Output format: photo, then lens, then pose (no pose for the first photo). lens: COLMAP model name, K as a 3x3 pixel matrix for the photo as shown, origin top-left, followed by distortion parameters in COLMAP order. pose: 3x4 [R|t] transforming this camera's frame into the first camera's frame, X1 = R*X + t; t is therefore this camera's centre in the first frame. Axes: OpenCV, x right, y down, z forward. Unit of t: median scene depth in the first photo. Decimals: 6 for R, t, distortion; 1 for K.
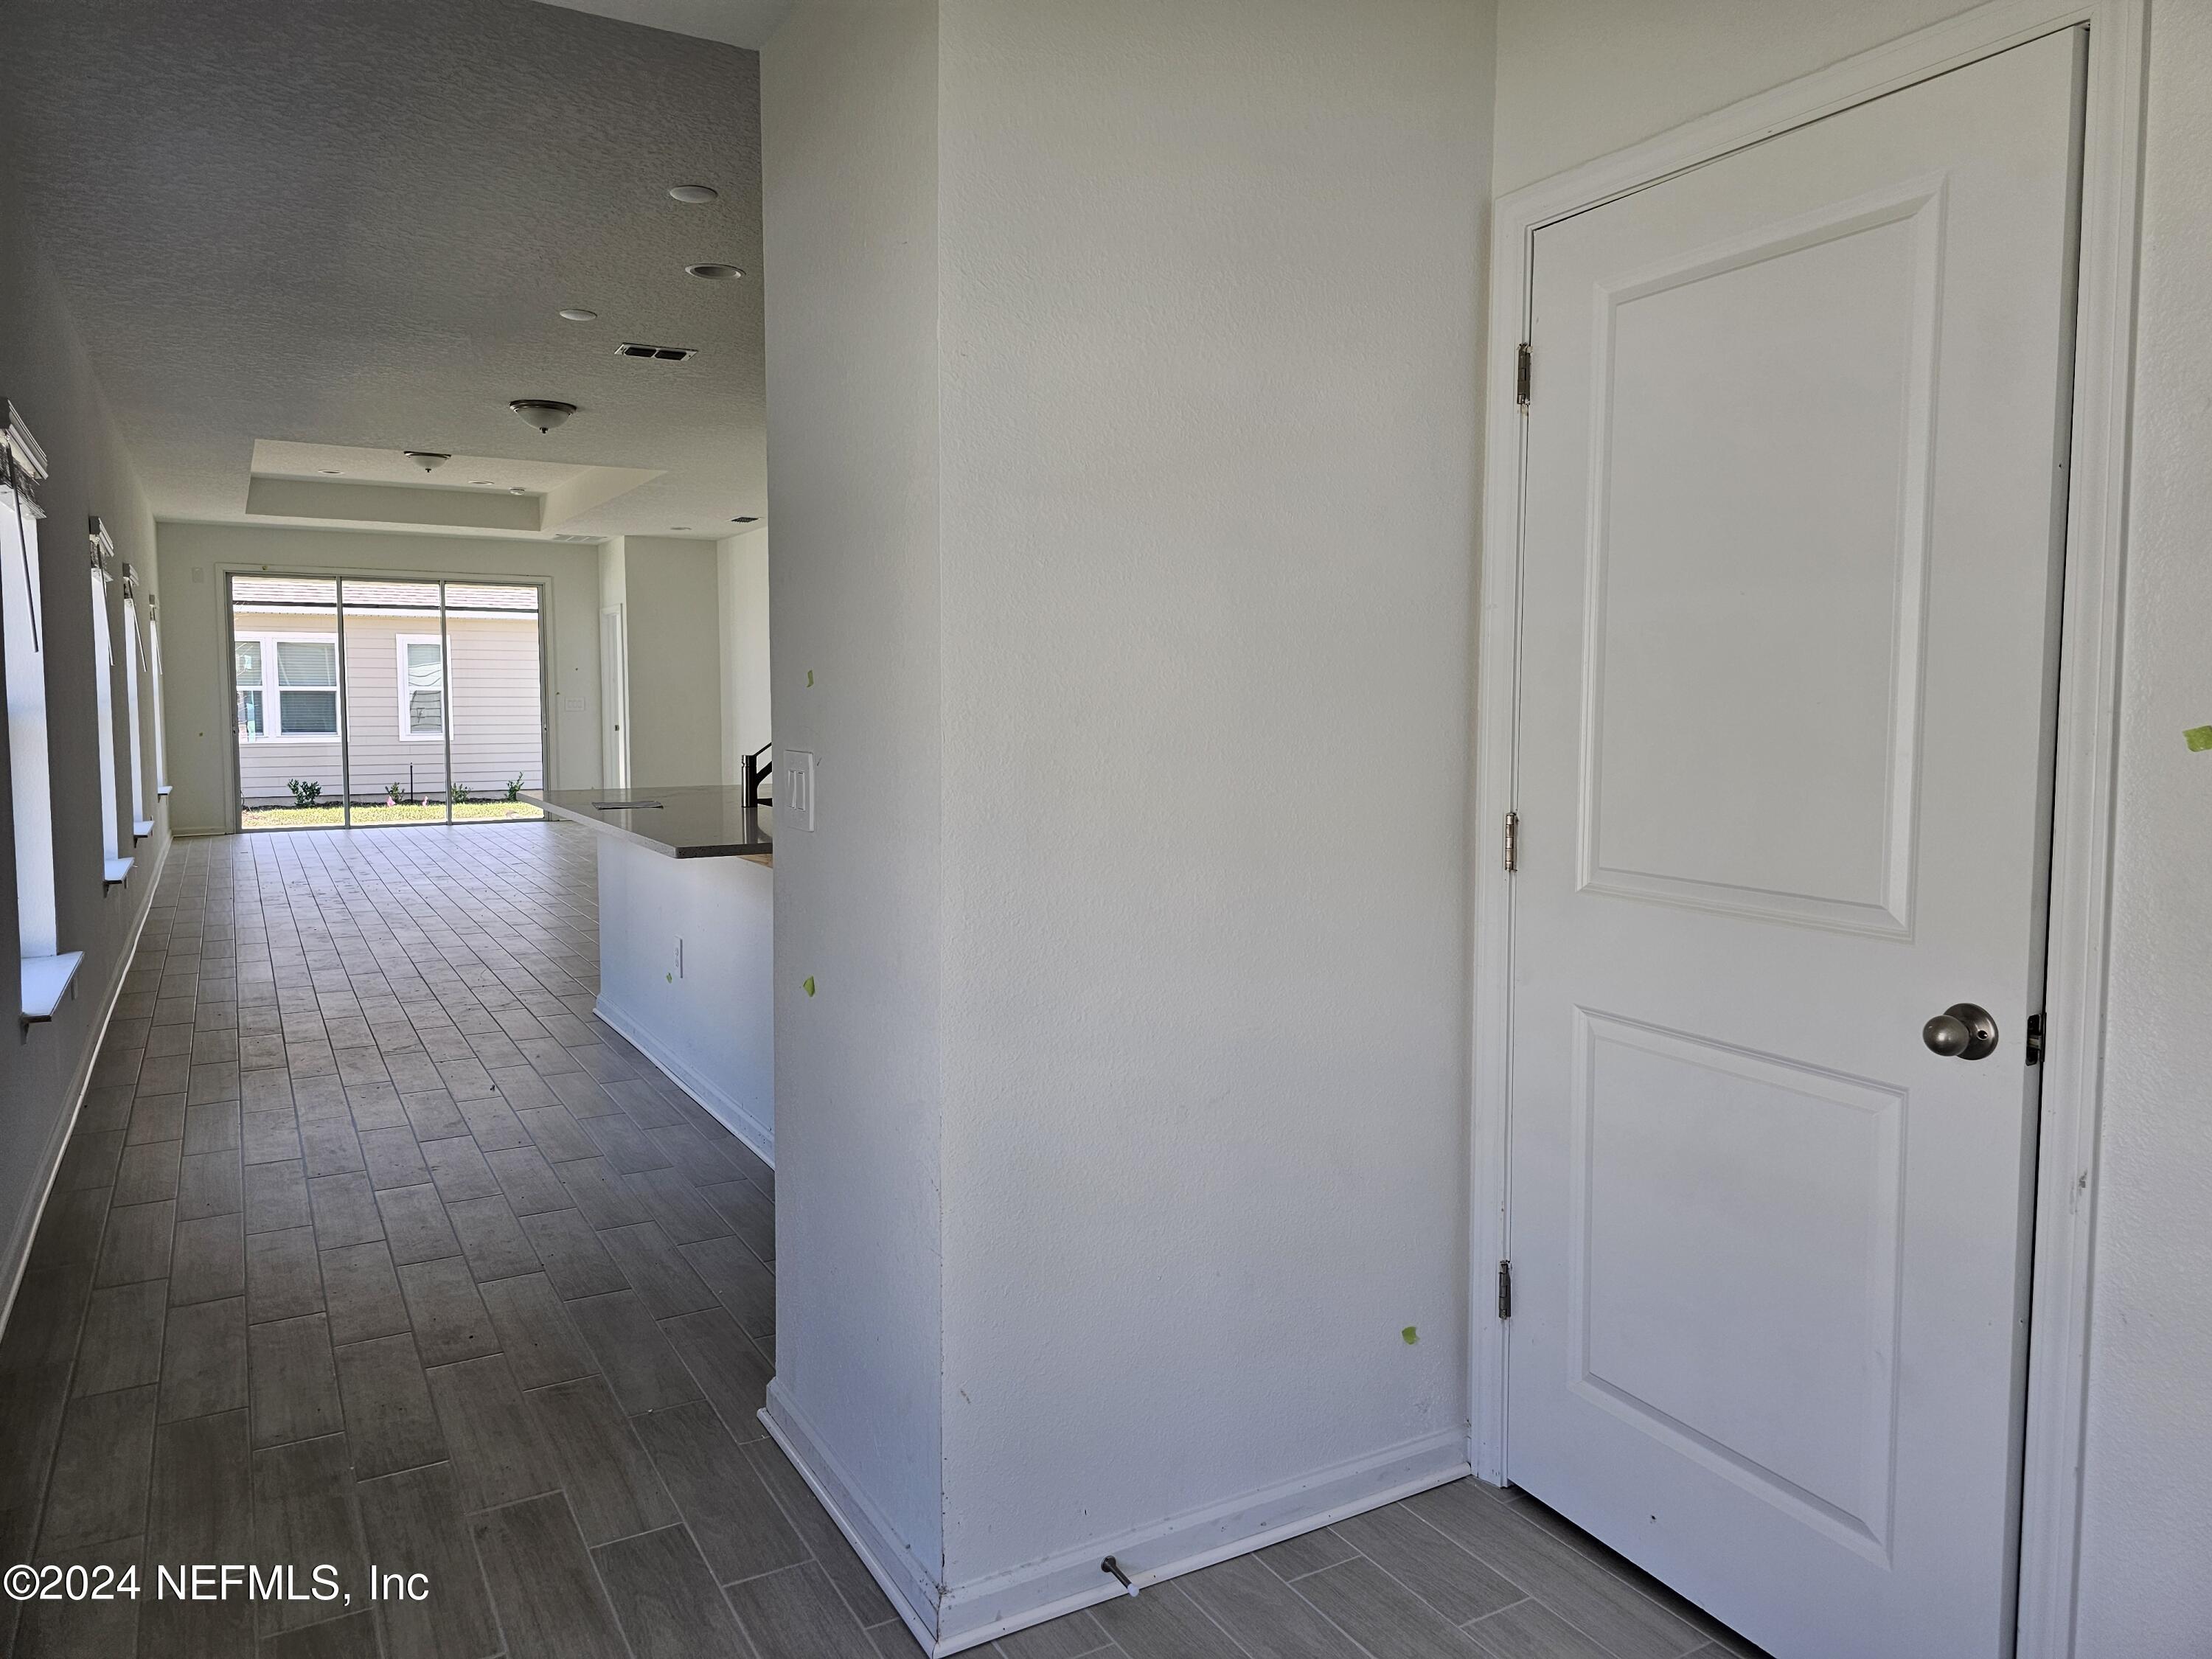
lens RADIAL K [[1493.0, 0, 1110.7], [0, 1493.0, 816.9], [0, 0, 1]] dist [0.009498, 0.000747]
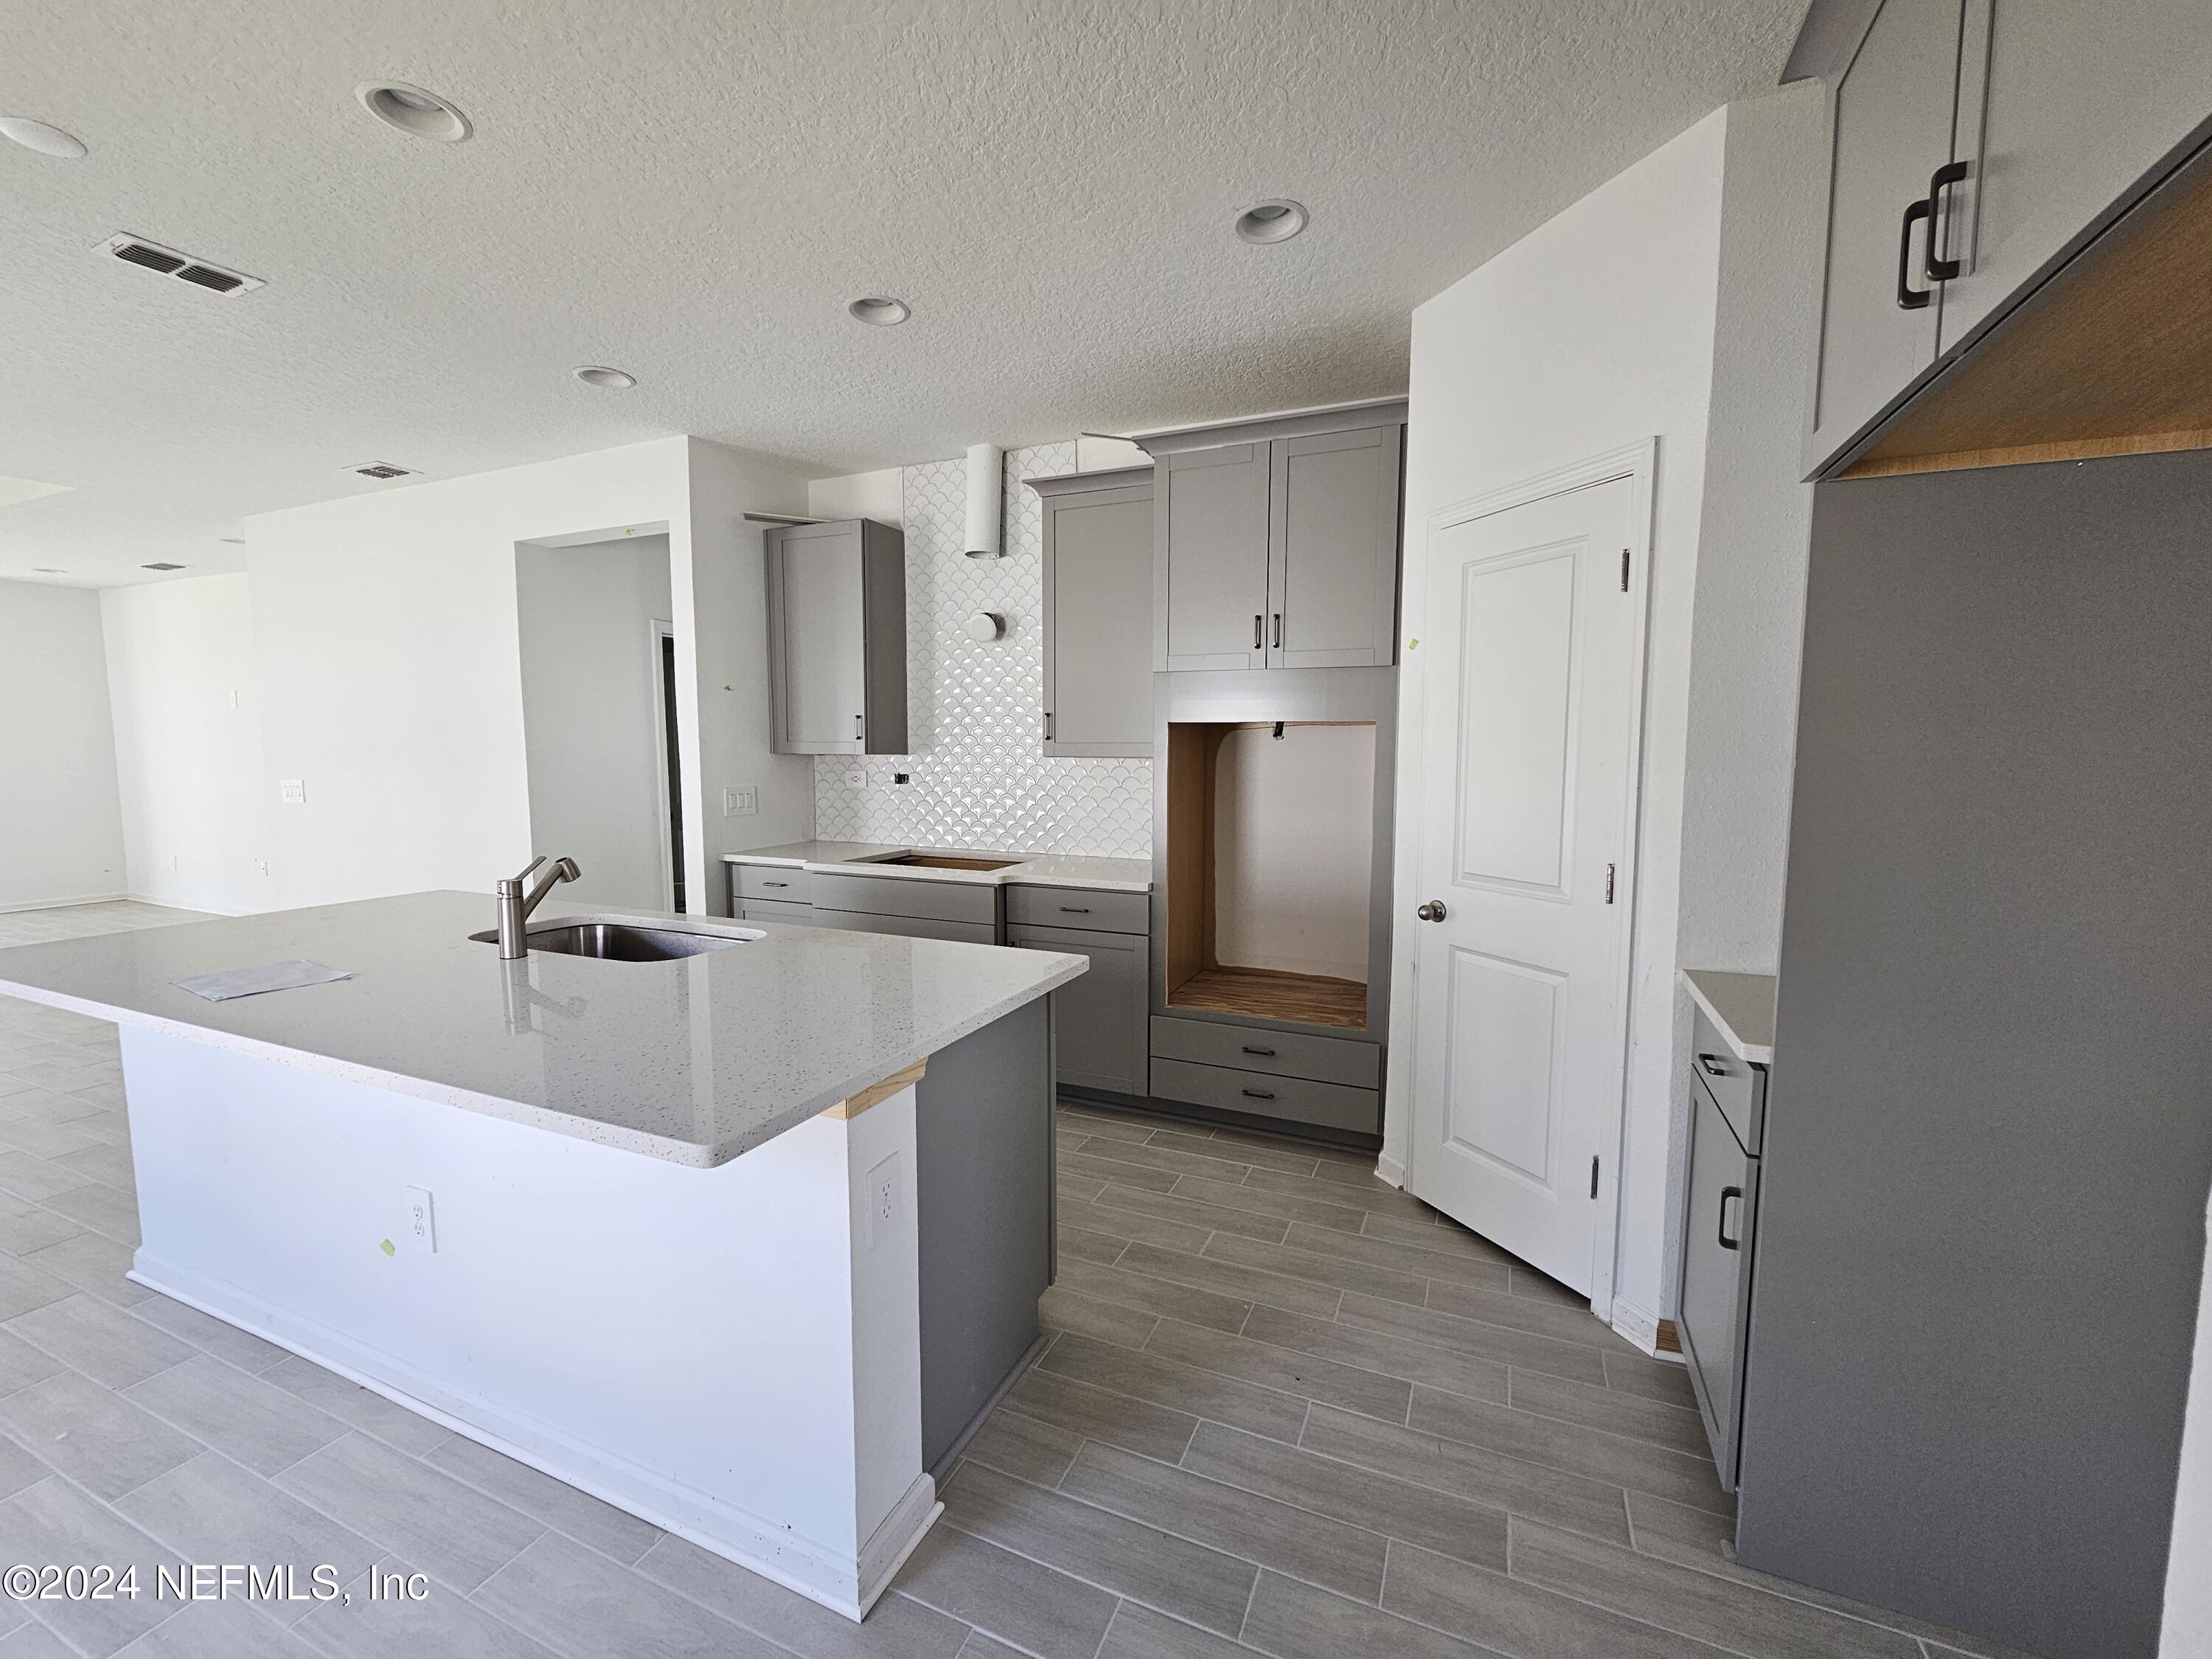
lens RADIAL K [[896.0, 0, 1124.3], [0, 896.0, 824.7], [0, 0, 1]] dist [-0.001602, 0.000656]
pose [[0.802190, -0.062710, 0.593767, -0.220774], [0.055680, 0.997993, 0.030176, -0.053310], [-0.594467, 0.008854, 0.804071, 0.436988]]
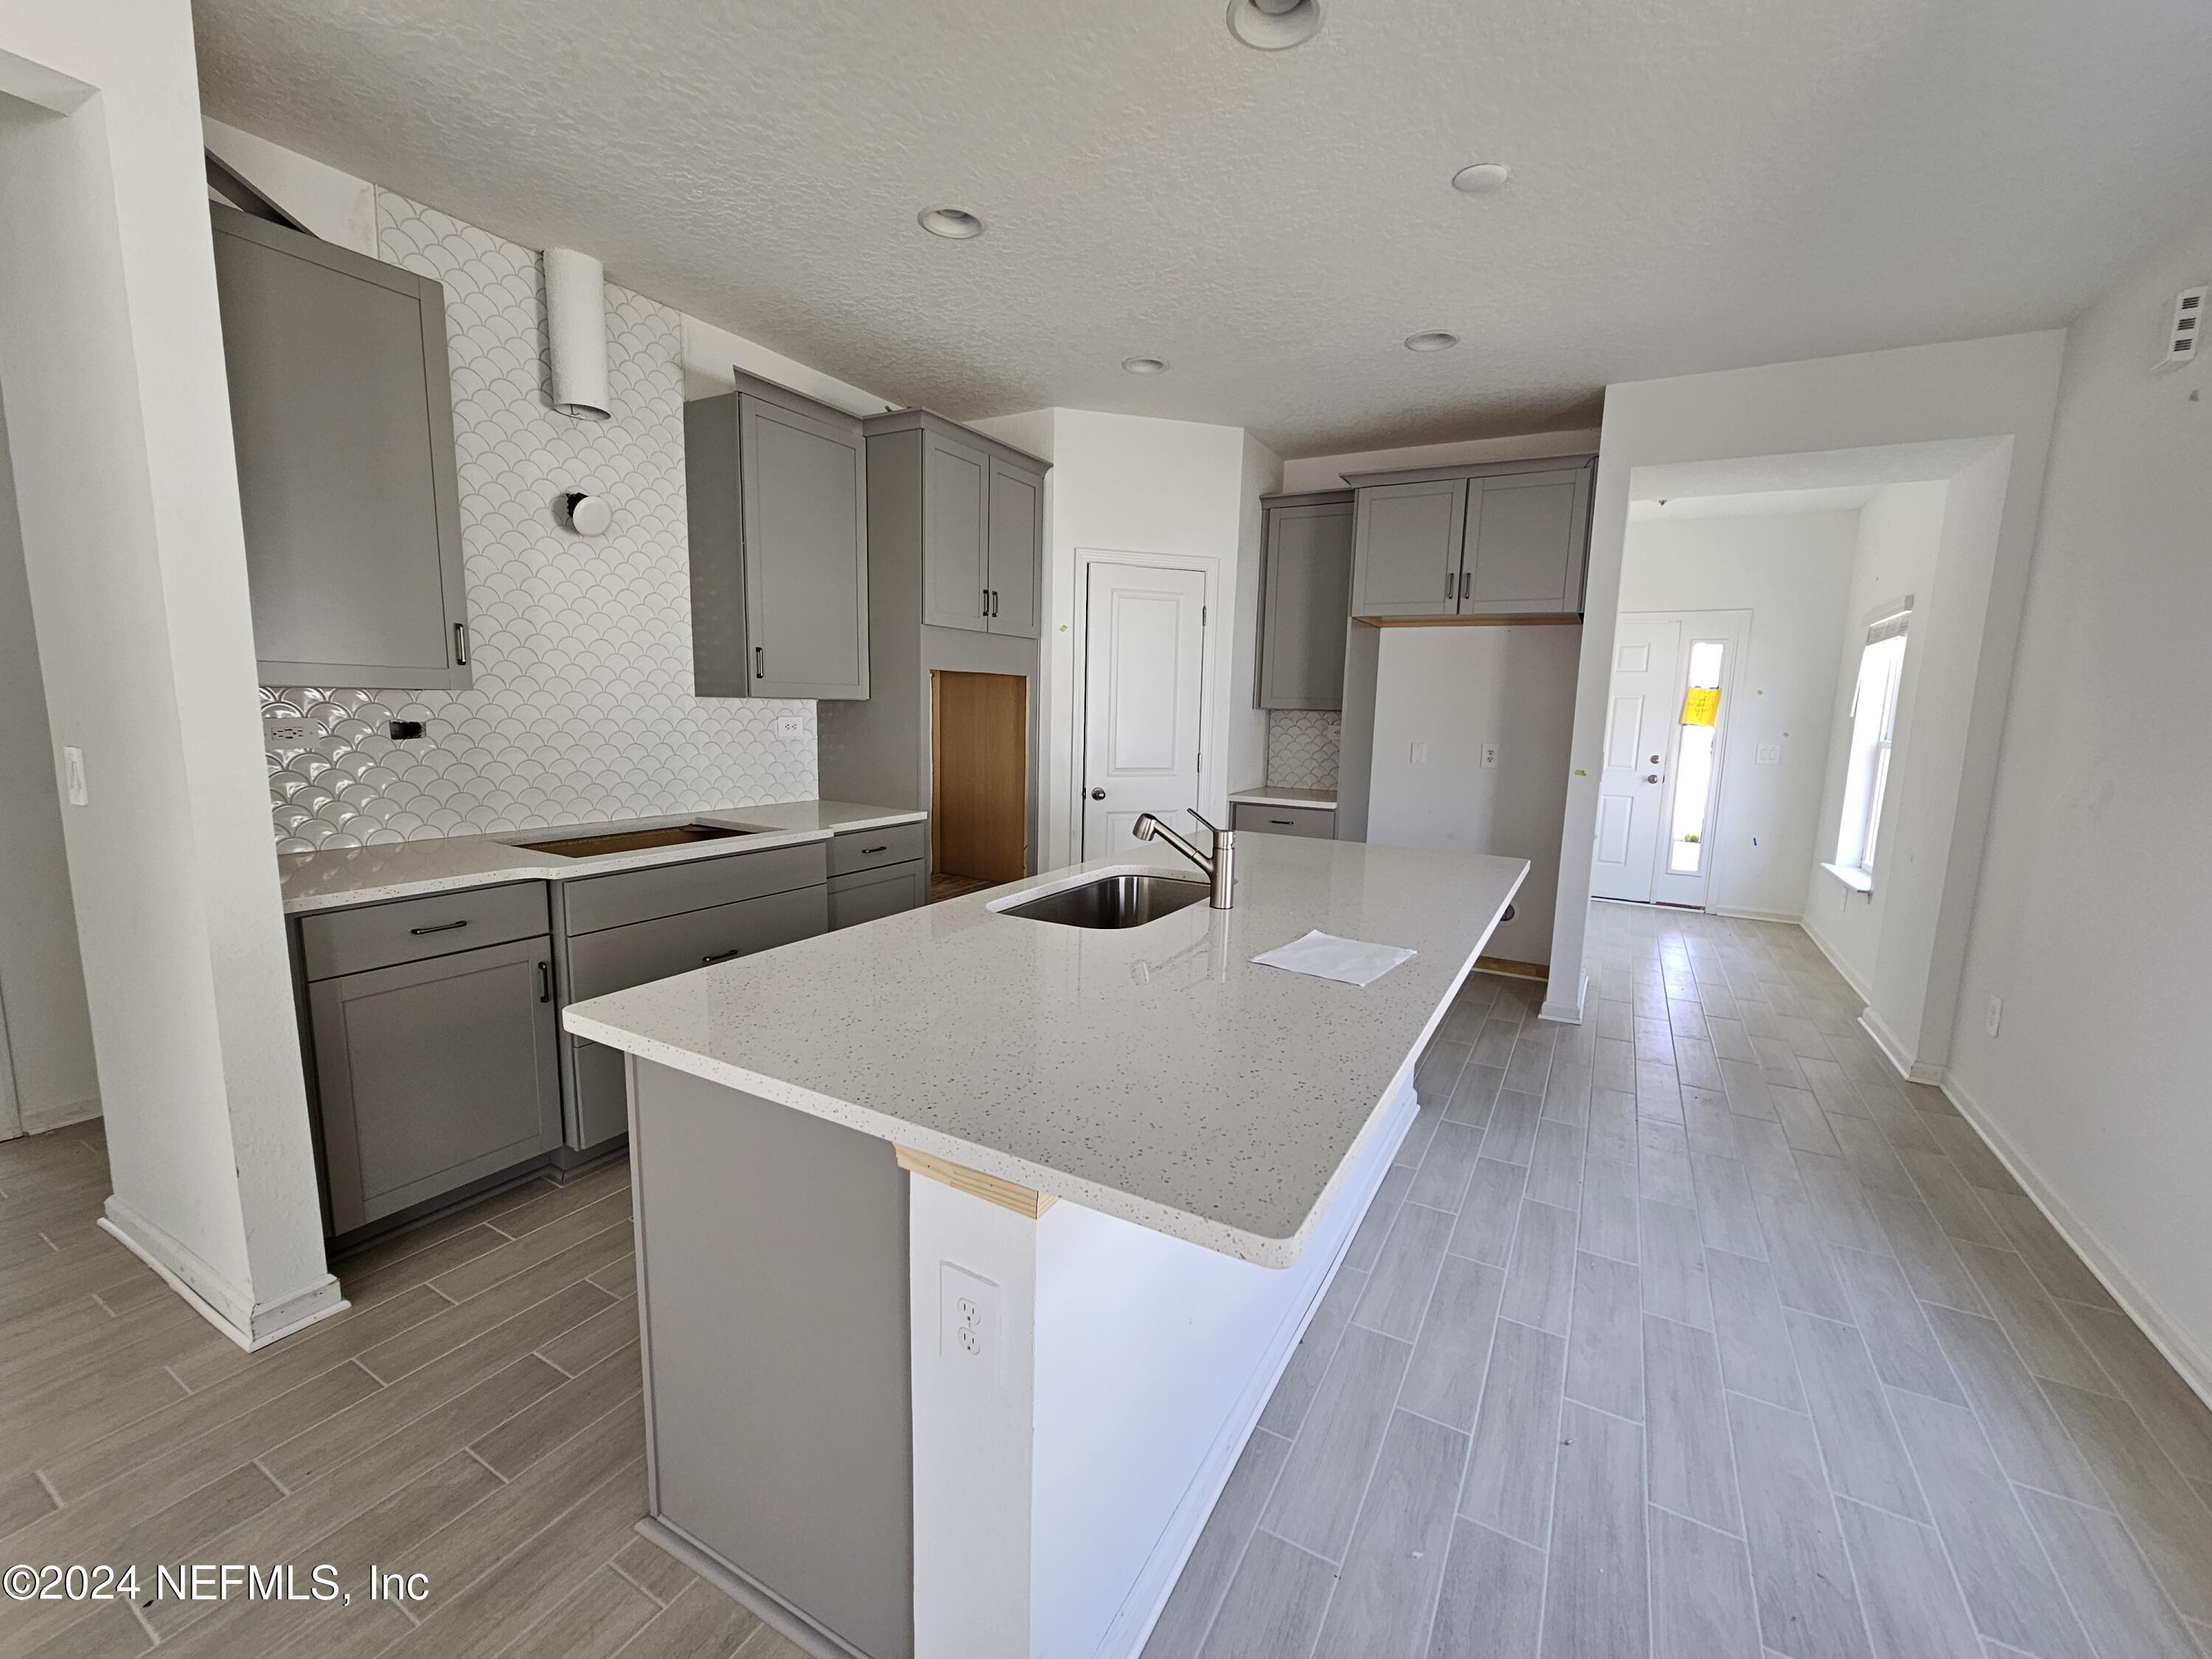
lens RADIAL K [[896.0, 0, 1108.0], [0, 896.0, 817.0], [0, 0, 1]] dist [-0.001602, 0.000656]
pose [[-0.490880, -0.141843, 0.859603, -0.486832], [0.037599, 0.982289, 0.183559, -0.106308], [-0.870416, 0.122426, -0.476853, 1.071021]]
